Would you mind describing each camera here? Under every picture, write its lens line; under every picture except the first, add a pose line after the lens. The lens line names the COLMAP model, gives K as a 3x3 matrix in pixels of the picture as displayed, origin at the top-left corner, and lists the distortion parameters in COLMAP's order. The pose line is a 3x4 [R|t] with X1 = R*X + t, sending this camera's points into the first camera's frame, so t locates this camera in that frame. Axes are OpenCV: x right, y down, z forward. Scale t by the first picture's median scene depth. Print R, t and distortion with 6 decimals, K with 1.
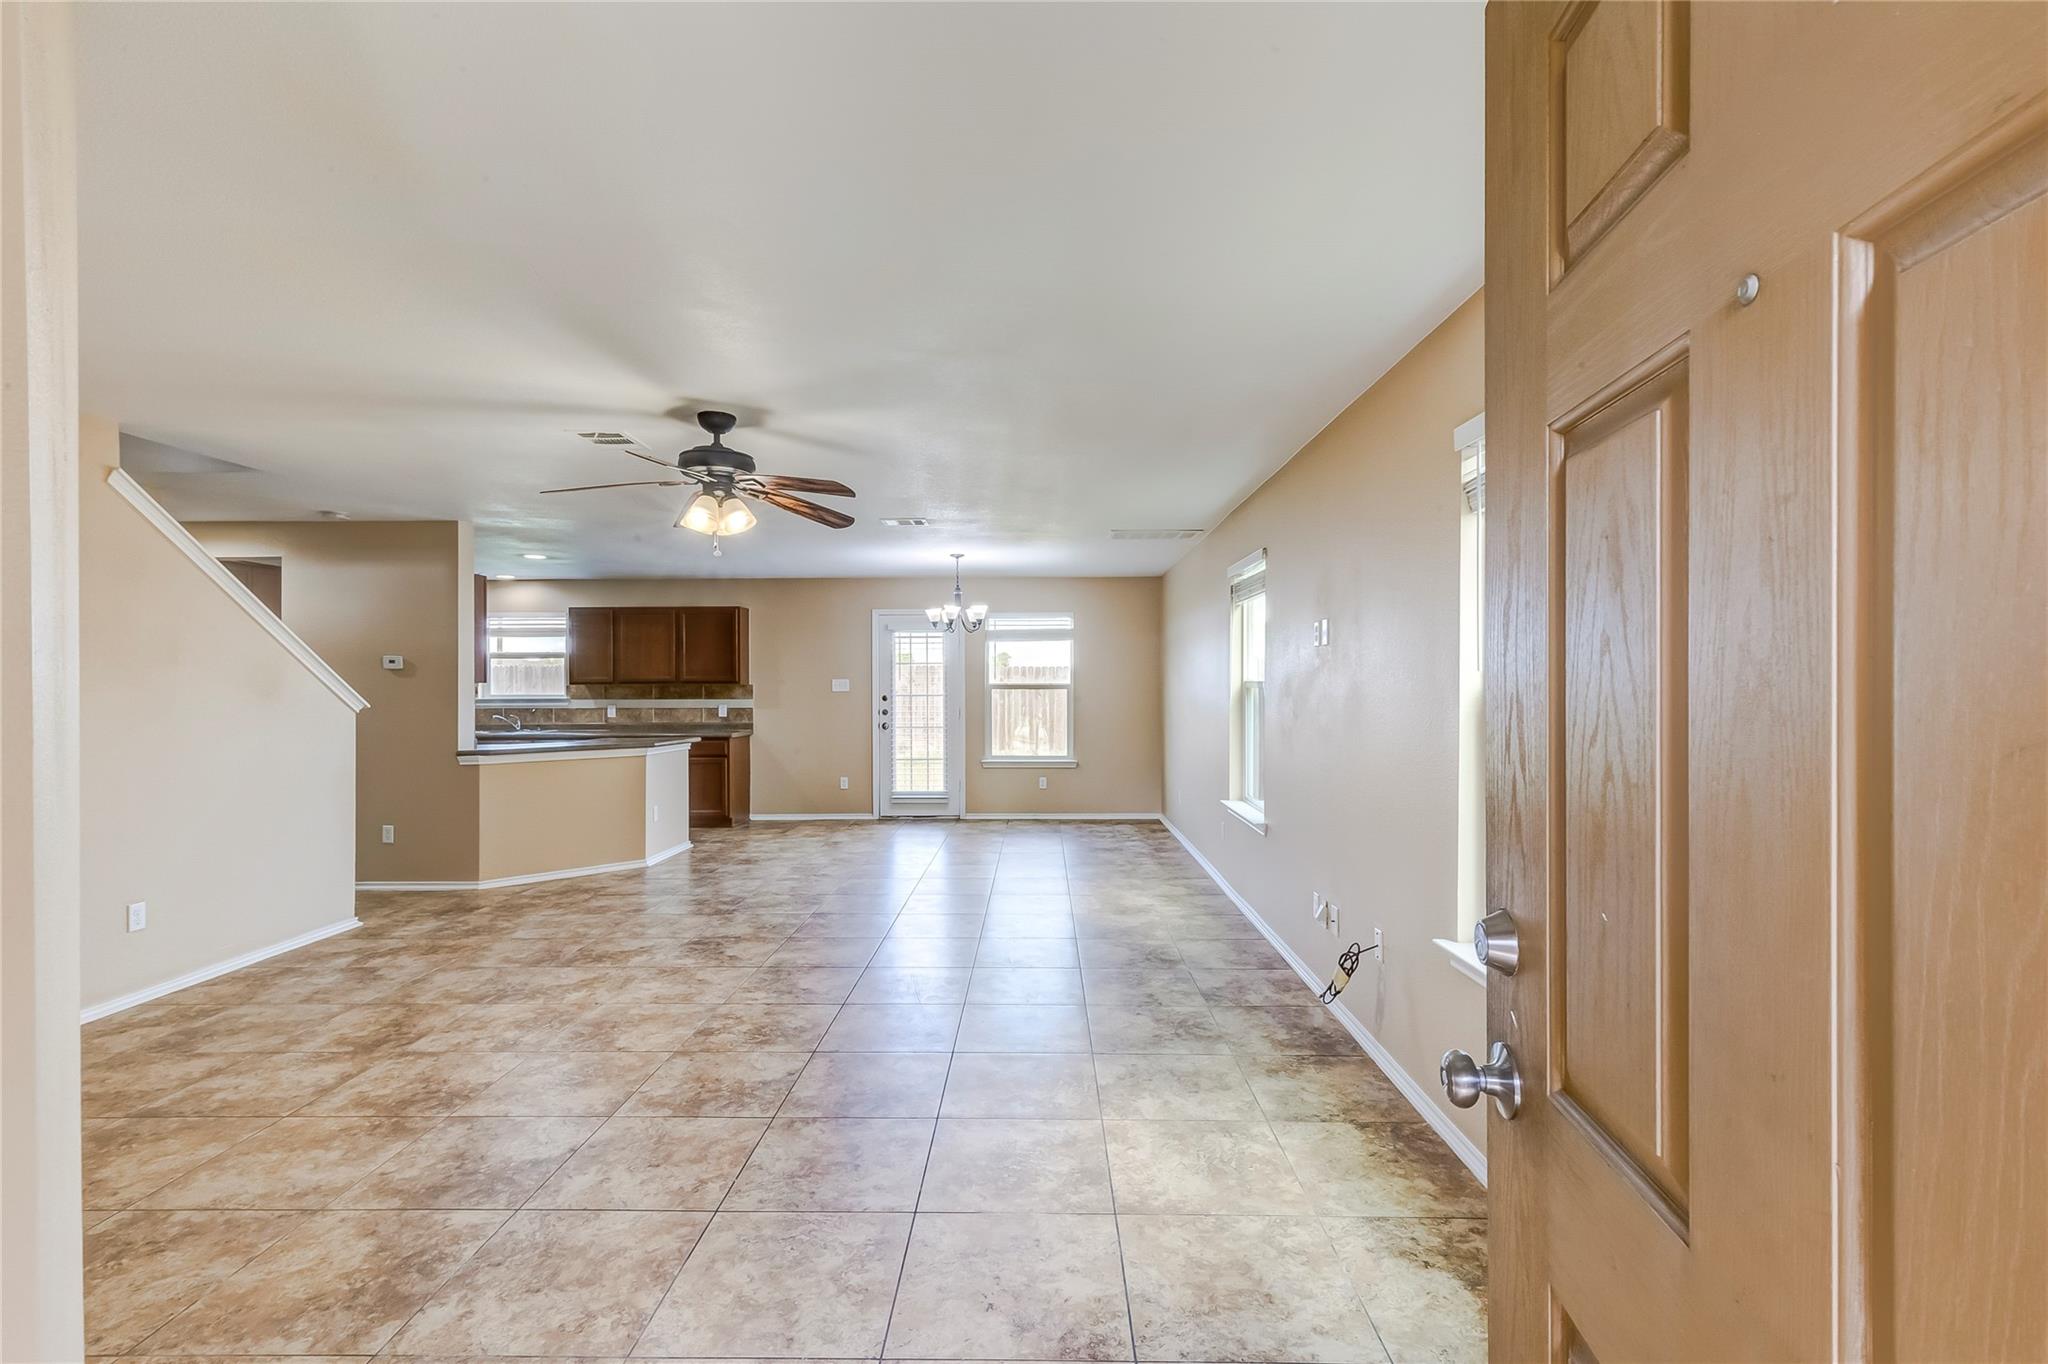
lens RADIAL K [[929.8, 0, 1031.1], [0, 929.8, 691.8], [0, 0, 1]] dist [0.005320, -0.000292]
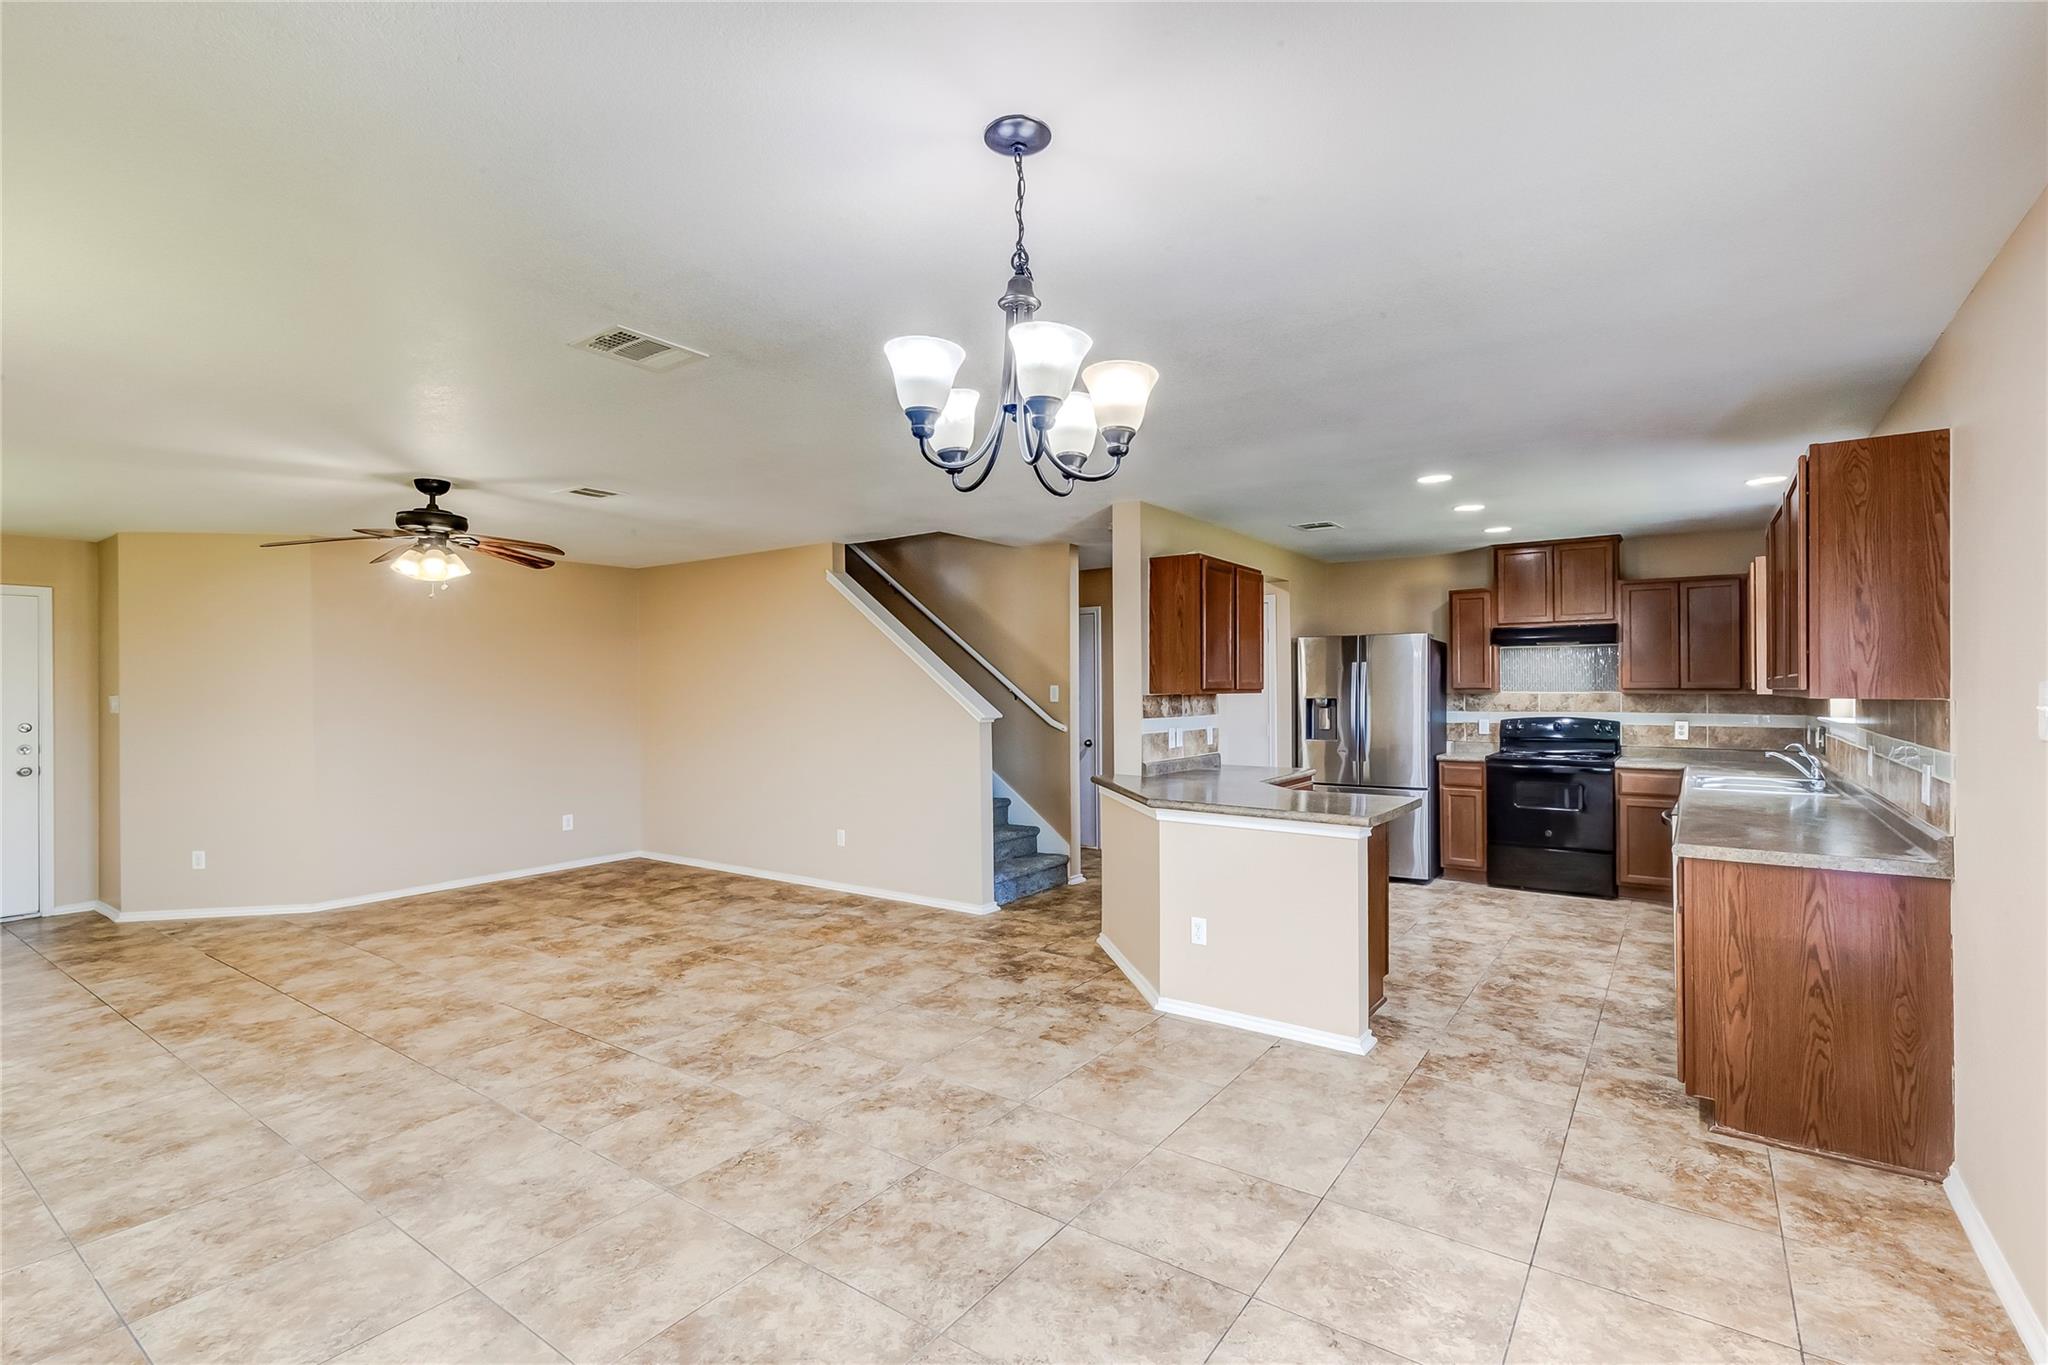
lens RADIAL K [[929.8, 0, 1021.2], [0, 929.8, 688.0], [0, 0, 1]] dist [0.005320, -0.000292]
pose [[-0.573860, 0.008558, -0.818909, 0.086864], [0.004579, 0.999963, 0.007241, -0.014681], [0.818941, 0.000406, -0.573878, 0.953046]]
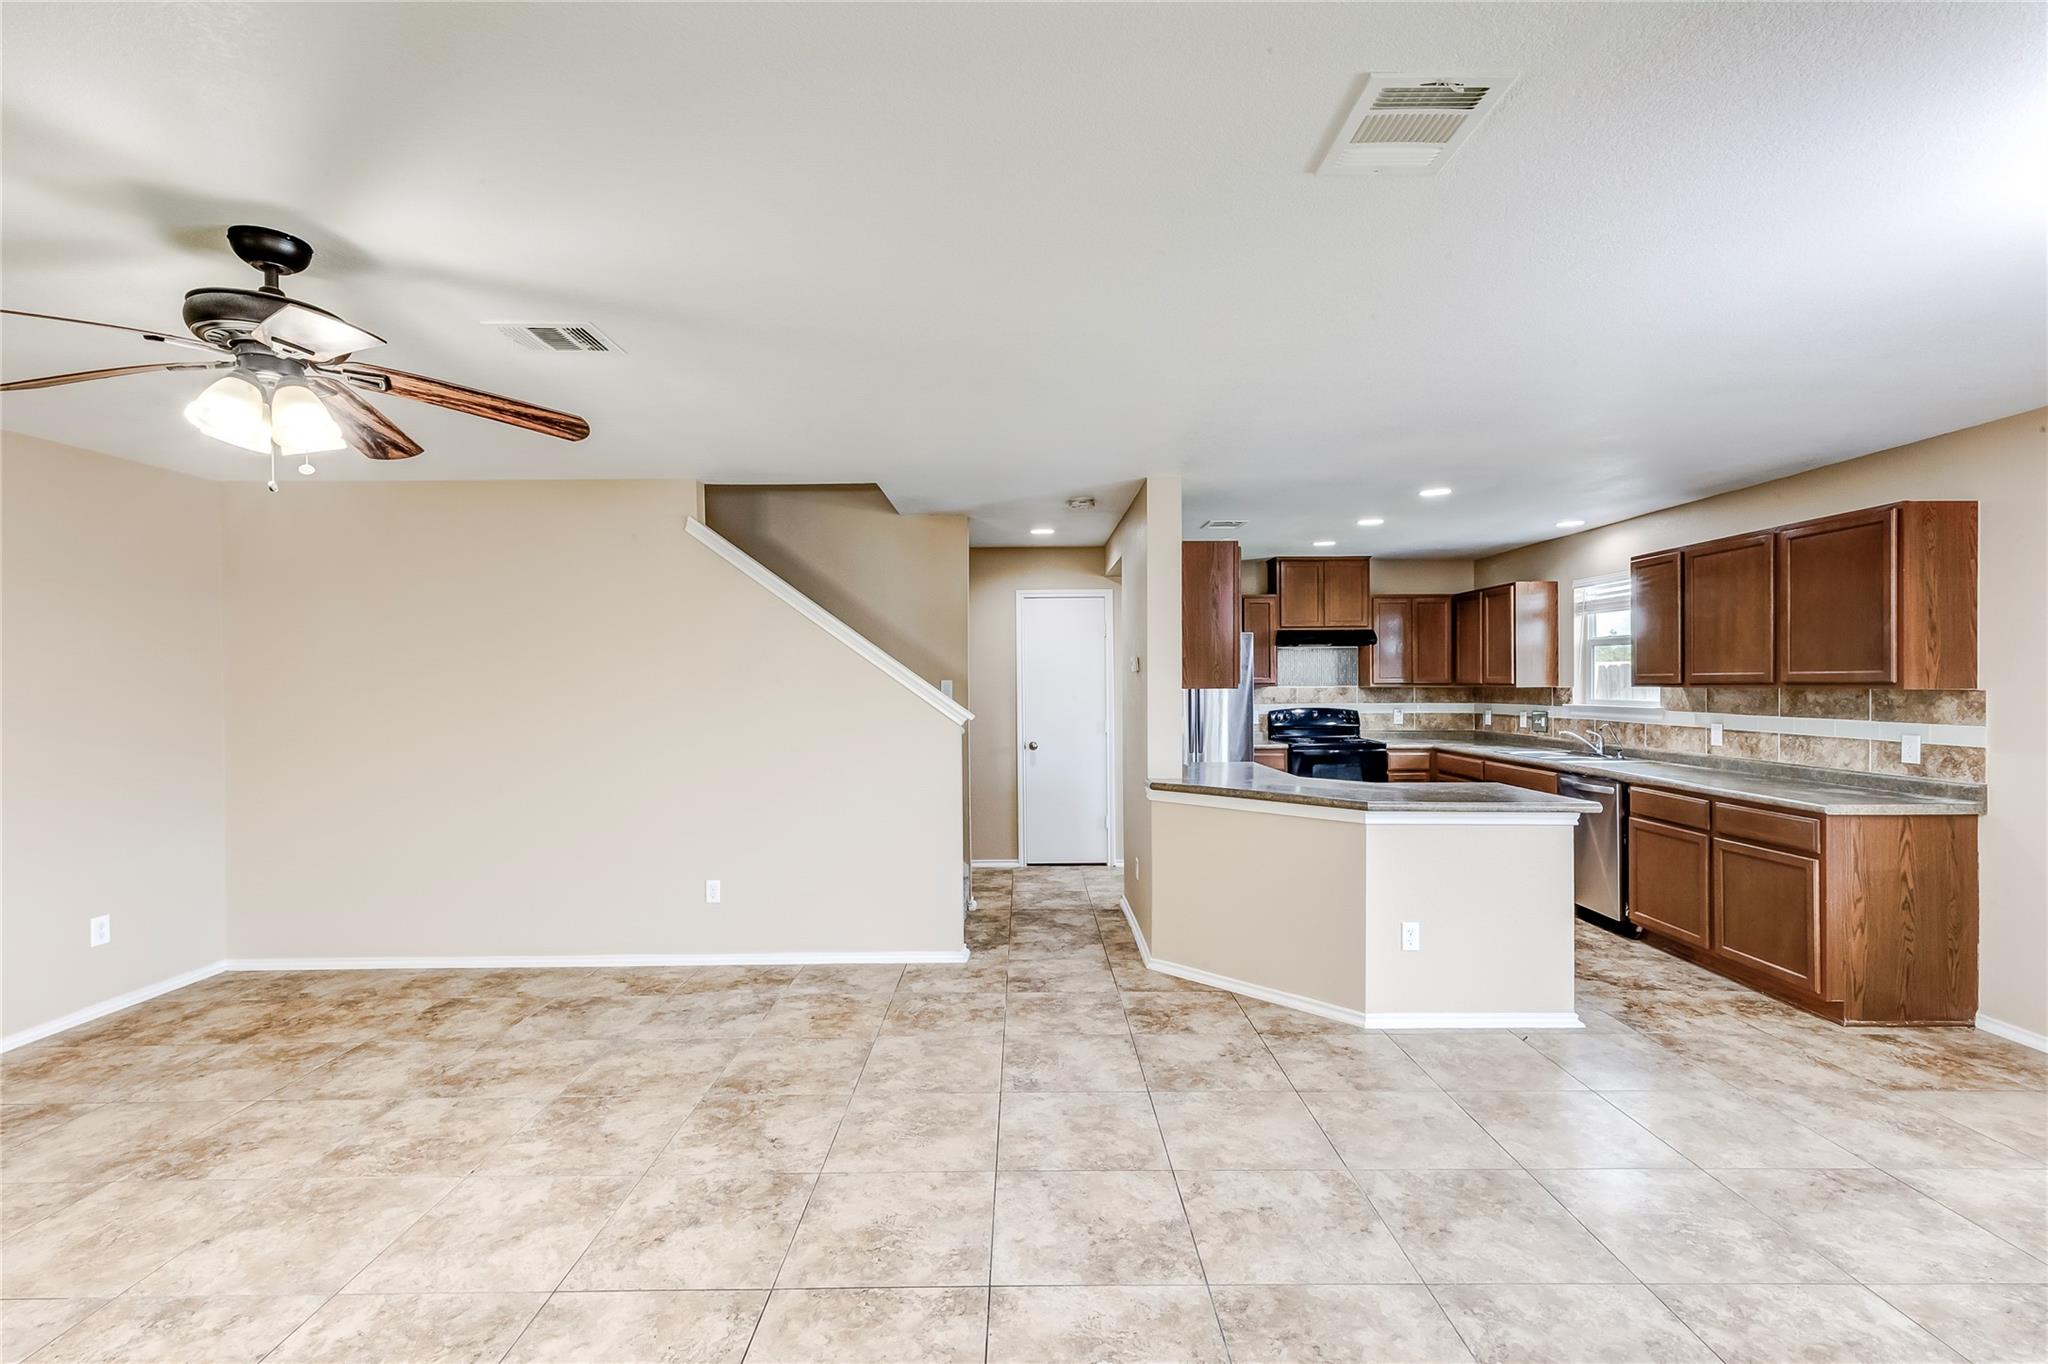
lens RADIAL K [[929.8, 0, 1022.7], [0, 929.8, 681.3], [0, 0, 1]] dist [0.005320, -0.000292]
pose [[0.013496, 0.005670, -0.999893, 0.096481], [-0.000475, 0.999984, 0.005664, -0.013577], [0.999909, 0.000399, 0.013499, 0.596095]]
